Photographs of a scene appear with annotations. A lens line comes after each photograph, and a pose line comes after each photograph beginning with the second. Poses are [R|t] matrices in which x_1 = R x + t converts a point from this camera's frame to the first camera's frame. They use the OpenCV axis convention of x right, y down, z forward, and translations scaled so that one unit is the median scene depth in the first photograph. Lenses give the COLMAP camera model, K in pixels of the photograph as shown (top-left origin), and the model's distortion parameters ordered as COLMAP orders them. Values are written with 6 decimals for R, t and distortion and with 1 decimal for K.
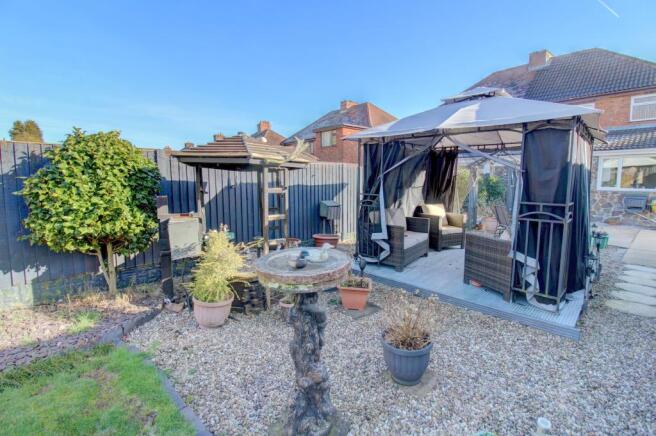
lens RADIAL K [[308.2, 0, 329.7], [0, 308.2, 208.4], [0, 0, 1]] dist [0.018027, -0.018703]
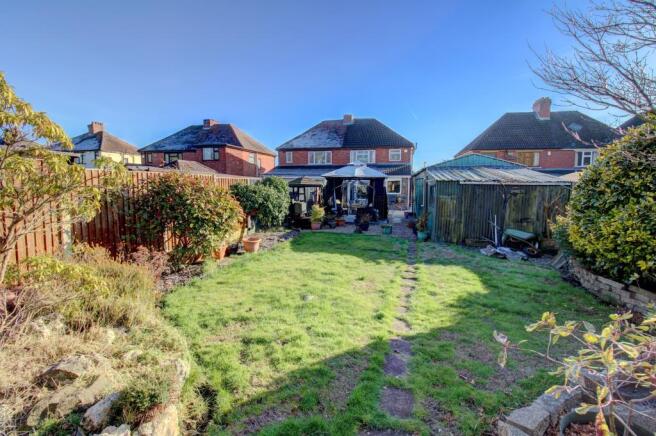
lens RADIAL K [[308.2, 0, 329.7], [0, 308.2, 208.4], [0, 0, 1]] dist [0.018027, -0.018703]
pose [[0.829850, -0.032074, 0.557063, -0.400403], [0.042488, 0.999080, -0.005769, 0.026579], [-0.556366, 0.028456, 0.830450, -0.378595]]
